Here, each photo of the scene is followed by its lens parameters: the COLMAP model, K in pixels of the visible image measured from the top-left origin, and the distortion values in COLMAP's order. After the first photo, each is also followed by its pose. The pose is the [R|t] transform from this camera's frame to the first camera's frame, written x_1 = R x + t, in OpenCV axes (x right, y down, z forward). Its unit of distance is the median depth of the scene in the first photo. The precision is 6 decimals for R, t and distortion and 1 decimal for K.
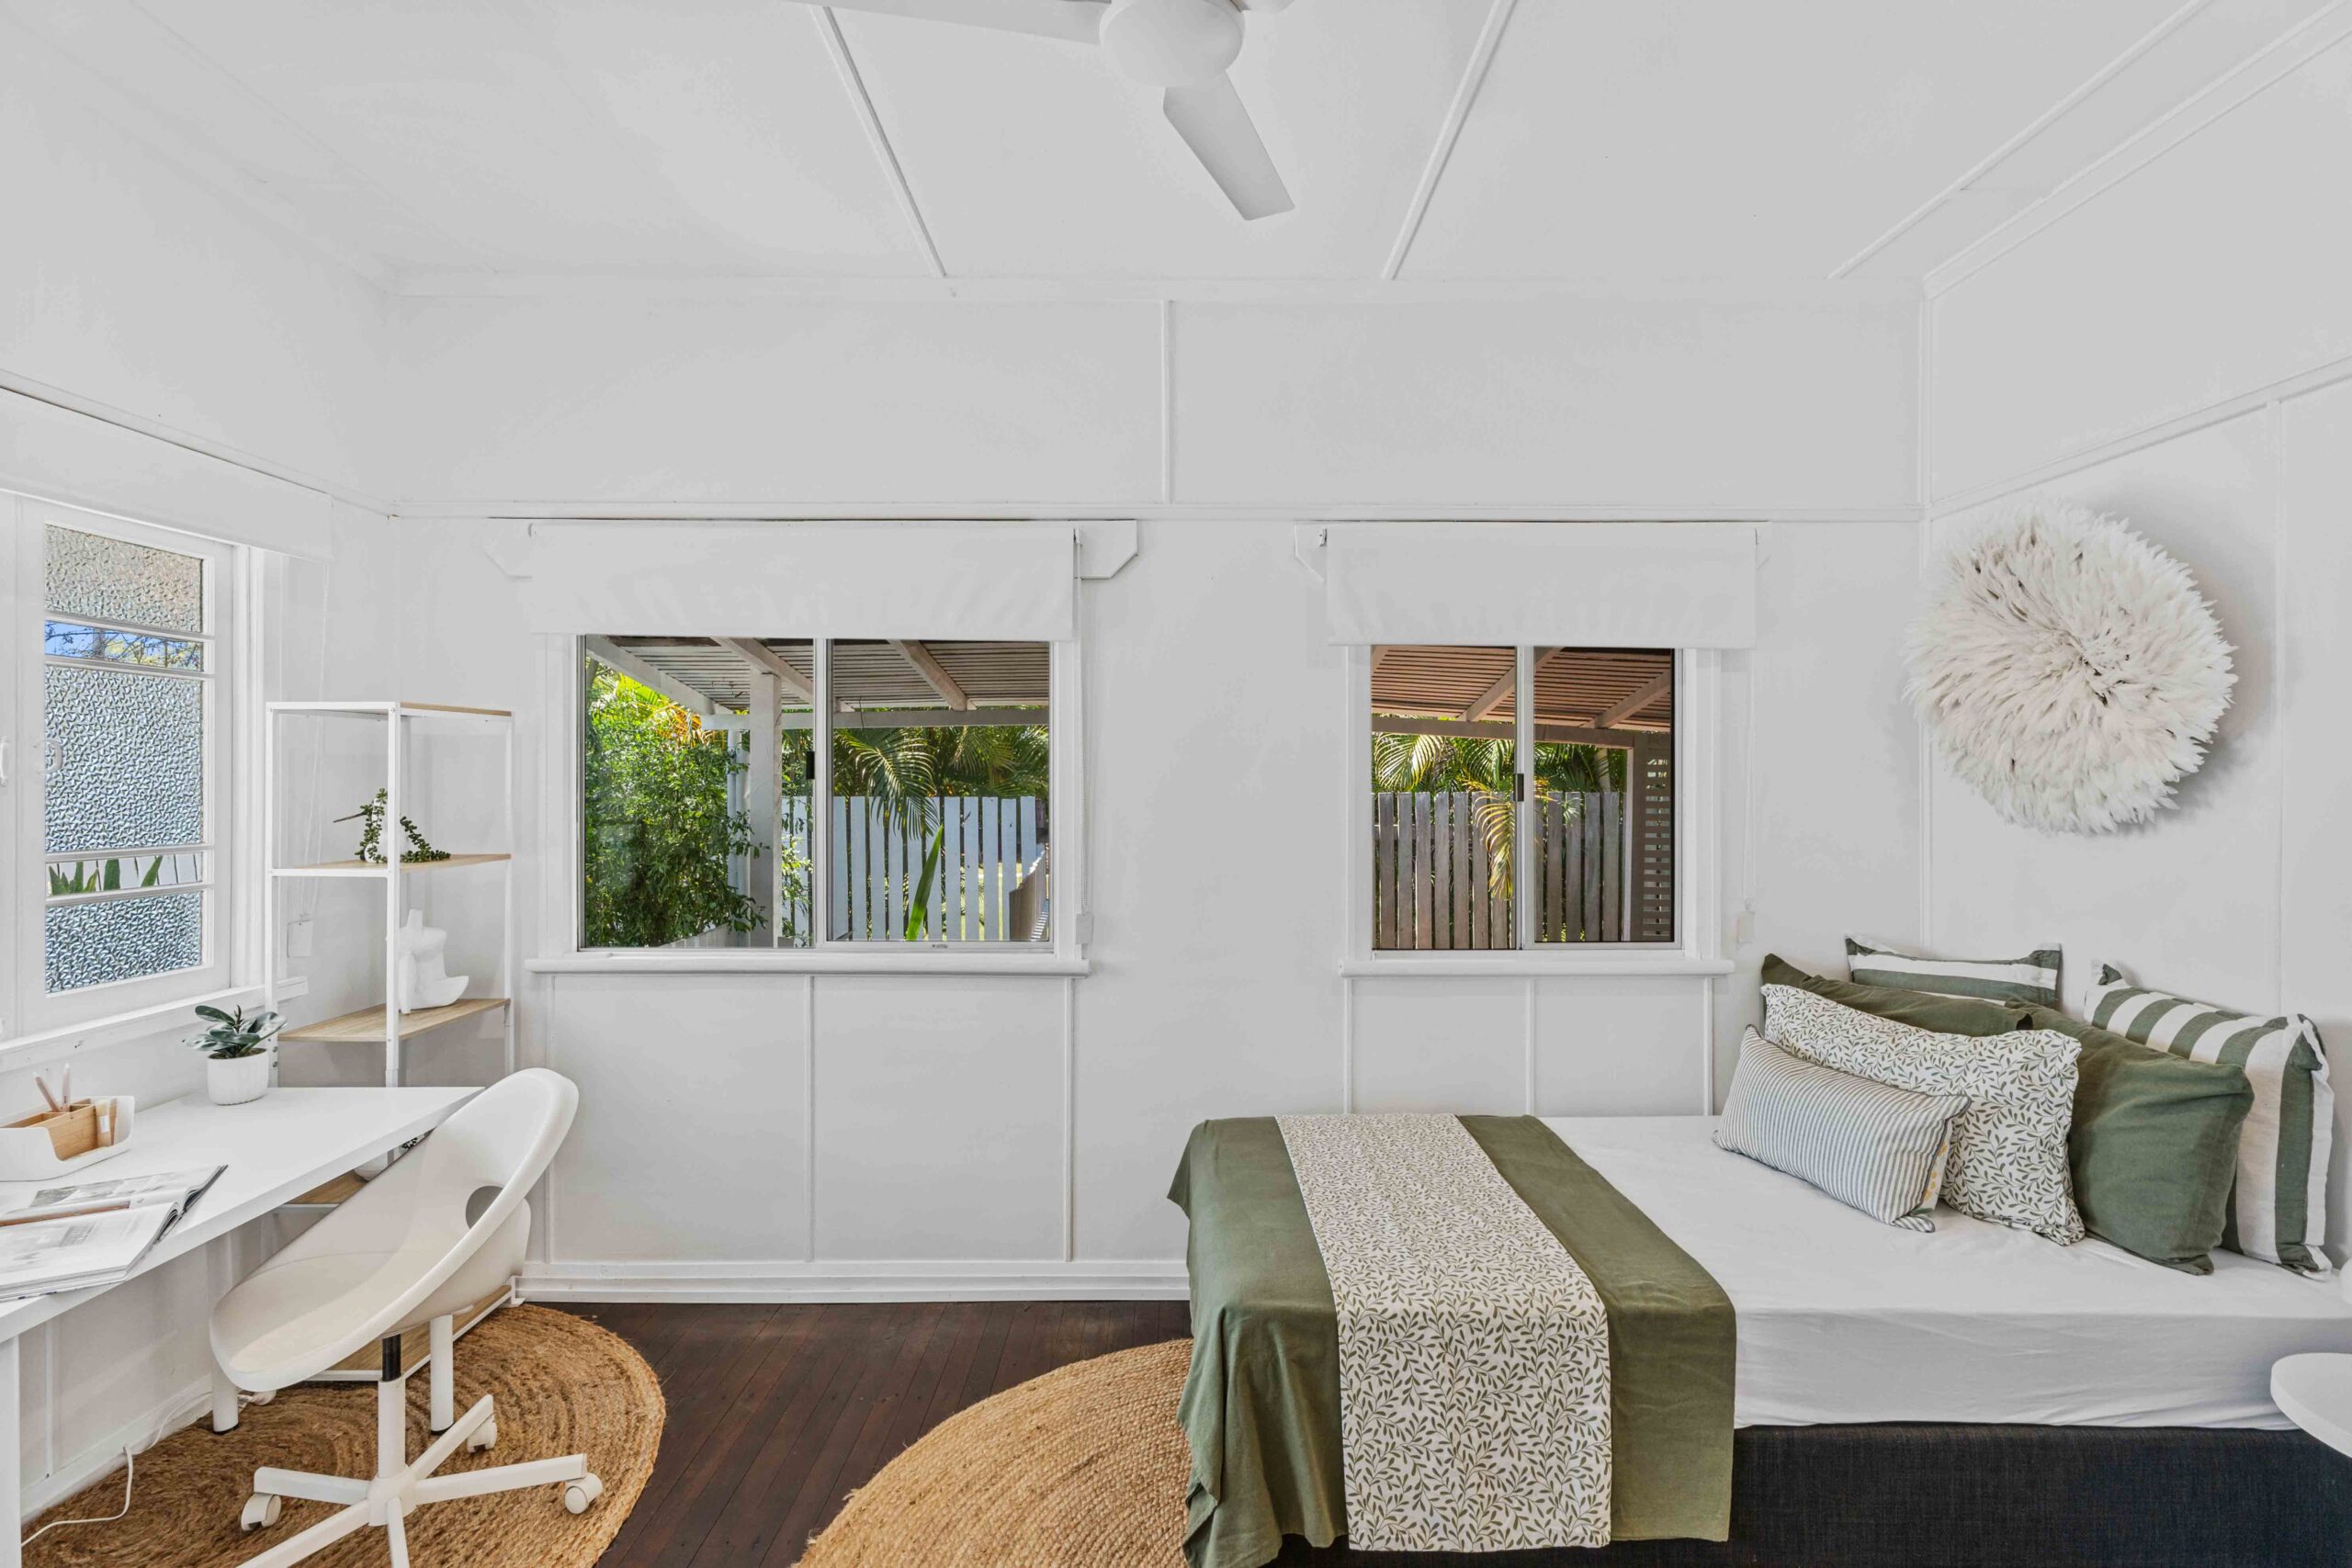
lens RADIAL K [[1055.5, 0, 1178.0], [0, 1055.5, 785.5], [0, 0, 1]] dist [0.007111, -0.000743]
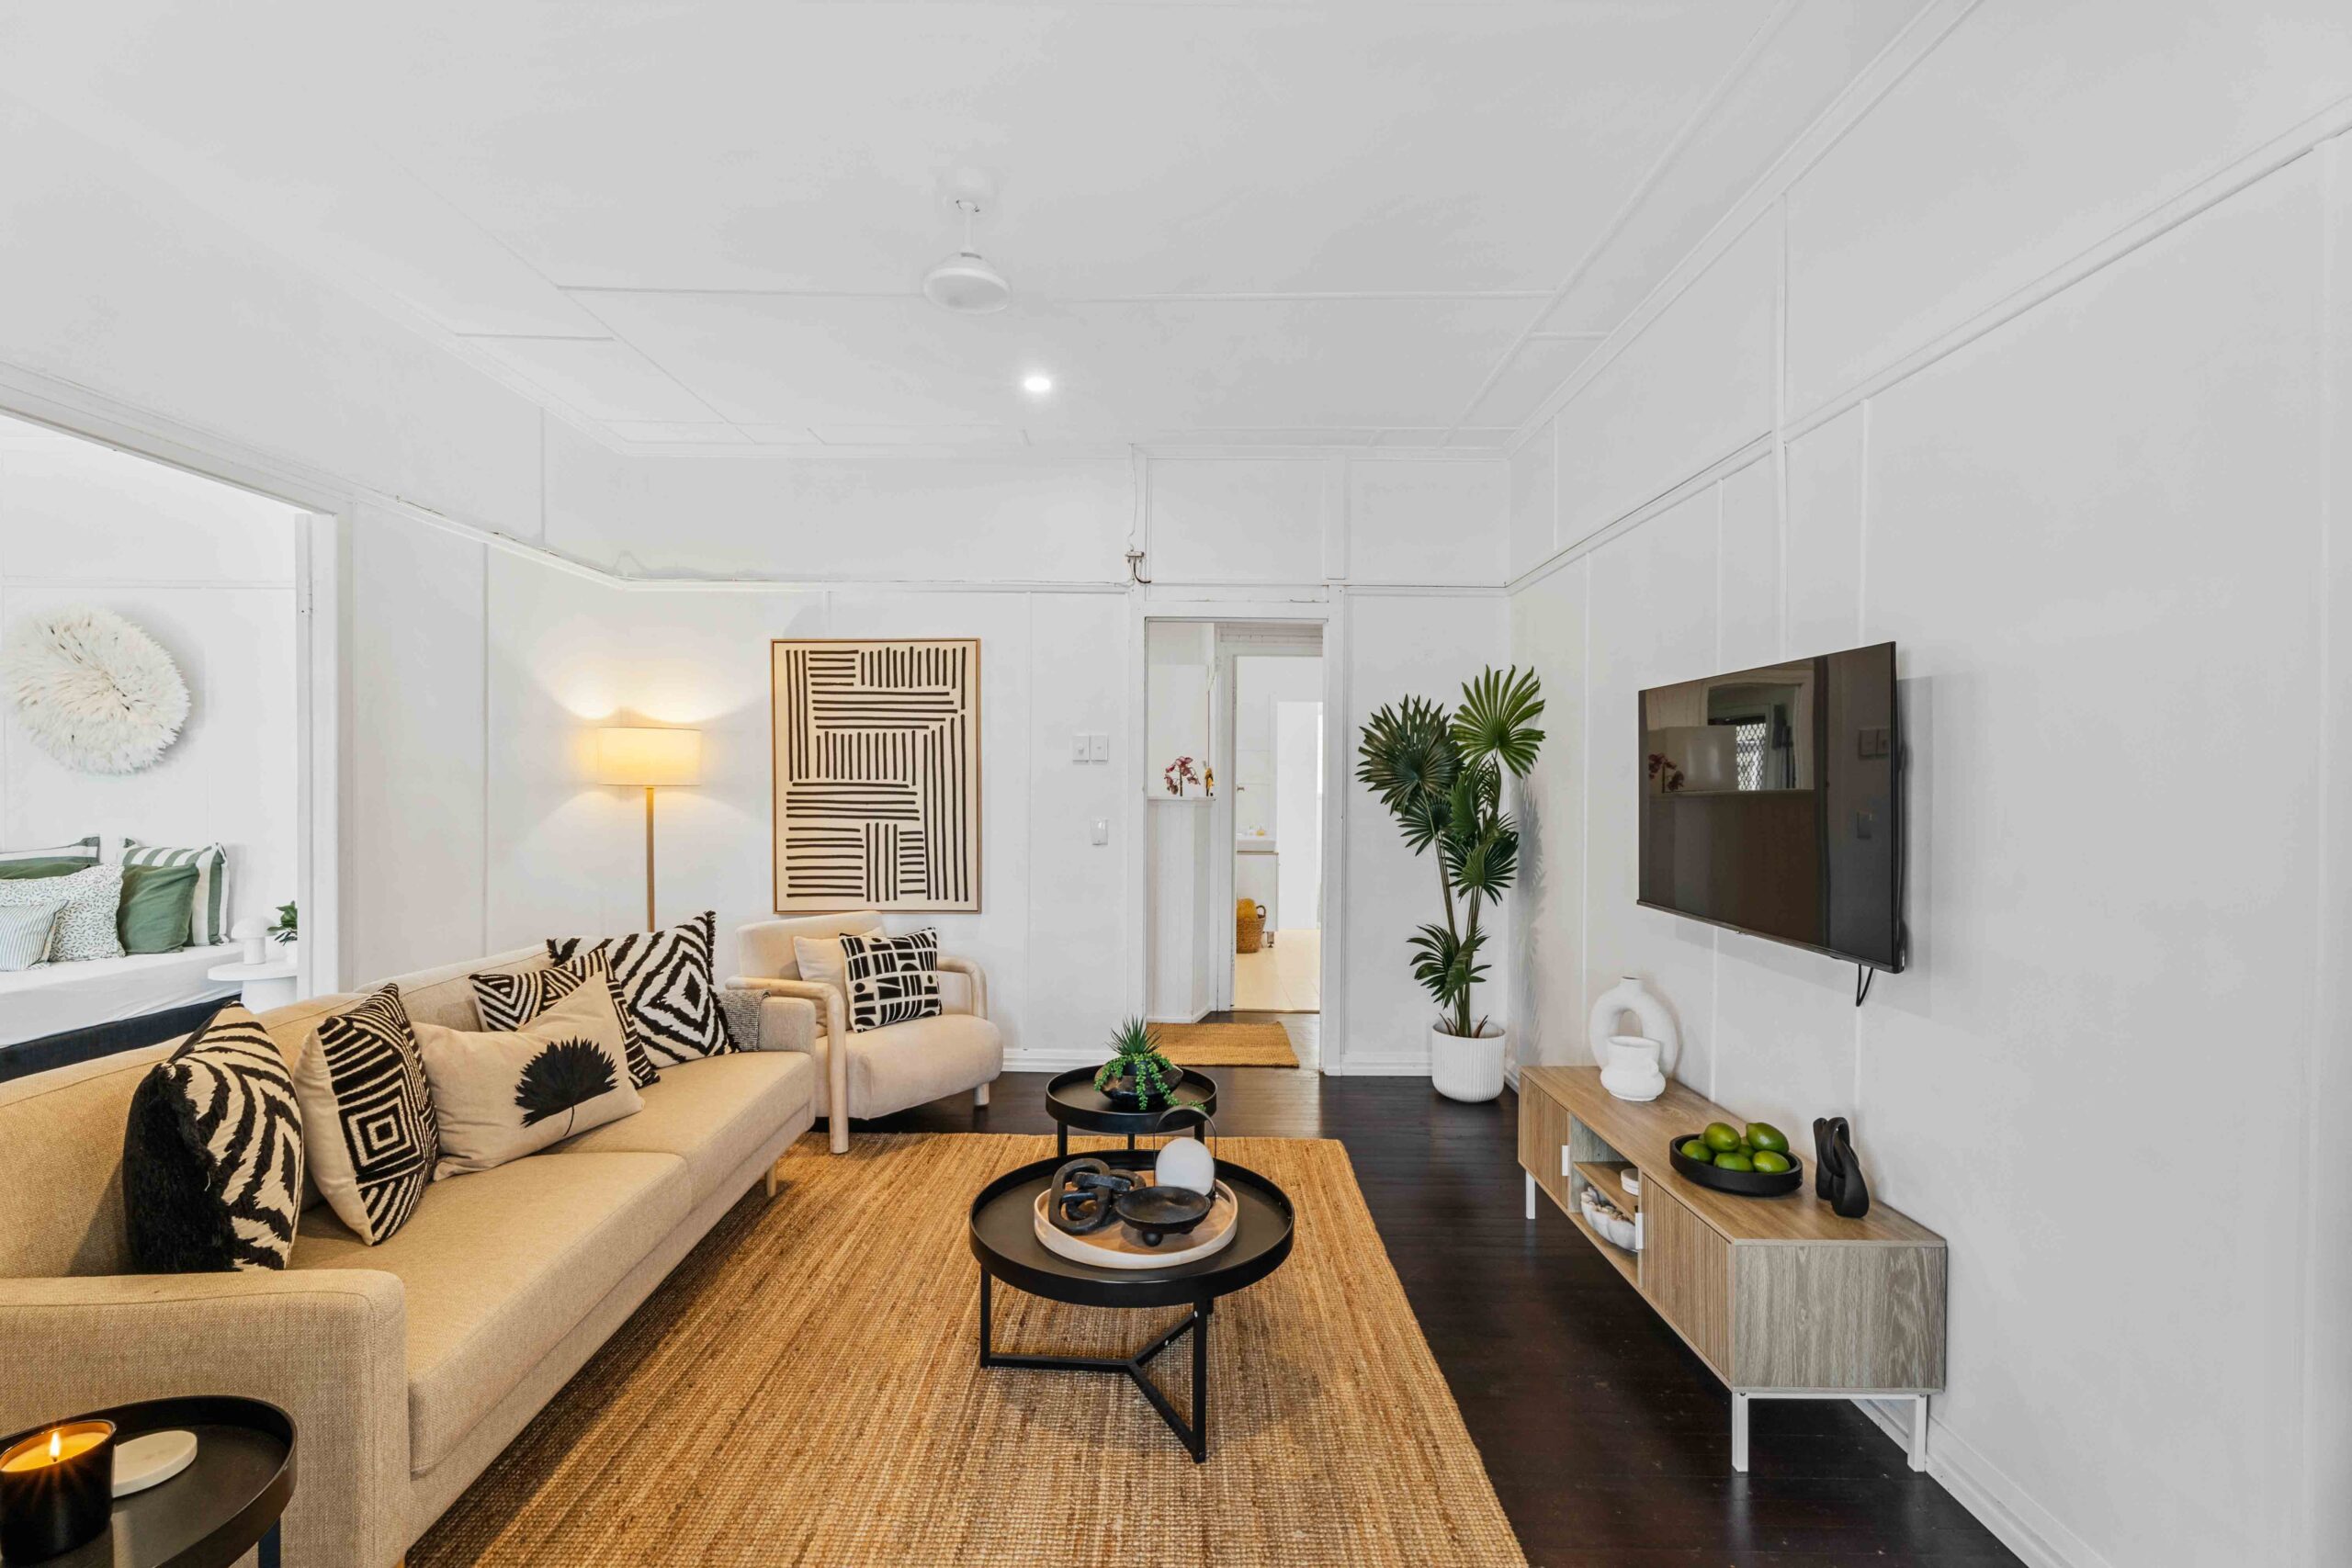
lens RADIAL K [[1055.5, 0, 1171.8], [0, 1055.5, 785.7], [0, 0, 1]] dist [0.007111, -0.000743]
pose [[0.014679, -0.011409, 0.999827, -1.166910], [-0.004996, 0.999922, 0.011483, 0.036255], [-0.999880, -0.005164, 0.014621, -1.064546]]
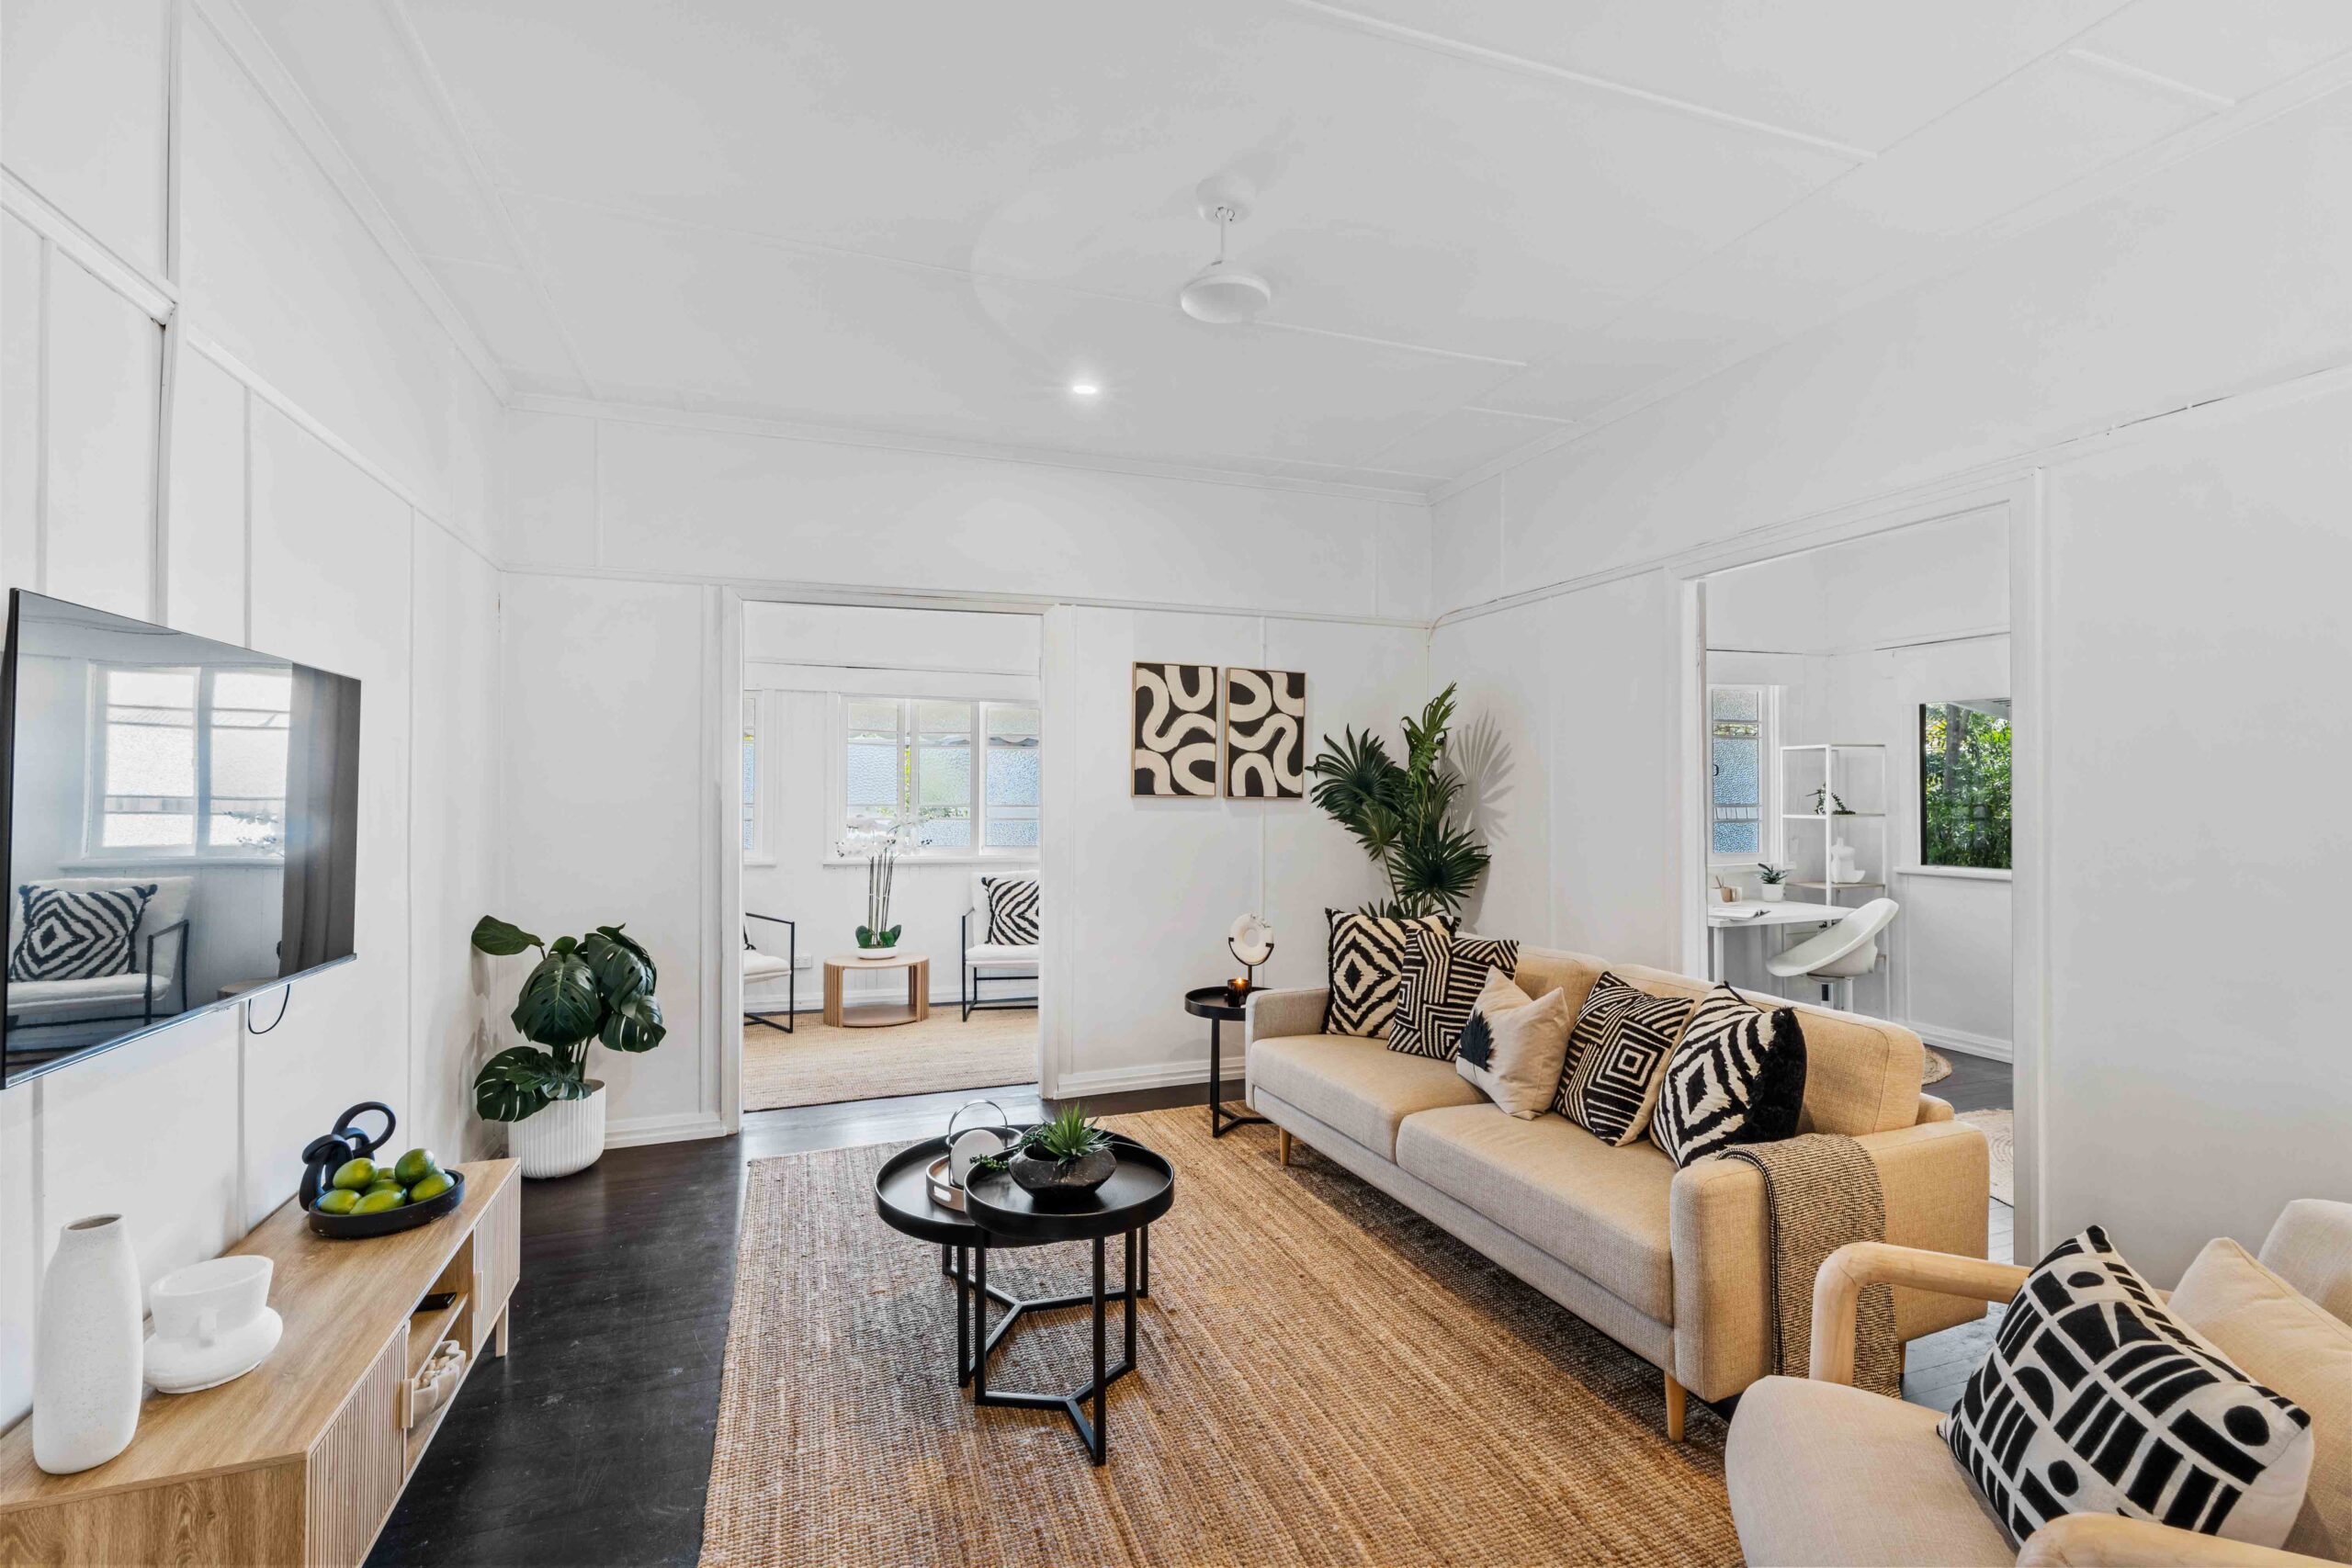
lens RADIAL K [[1055.5, 0, 1173.1], [0, 1055.5, 795.4], [0, 0, 1]] dist [0.007111, -0.000743]
pose [[0.332720, -0.007359, -0.942997, 1.070379], [0.006522, 0.999964, -0.005502, 0.040334], [0.943003, -0.004320, 0.332756, -1.243359]]
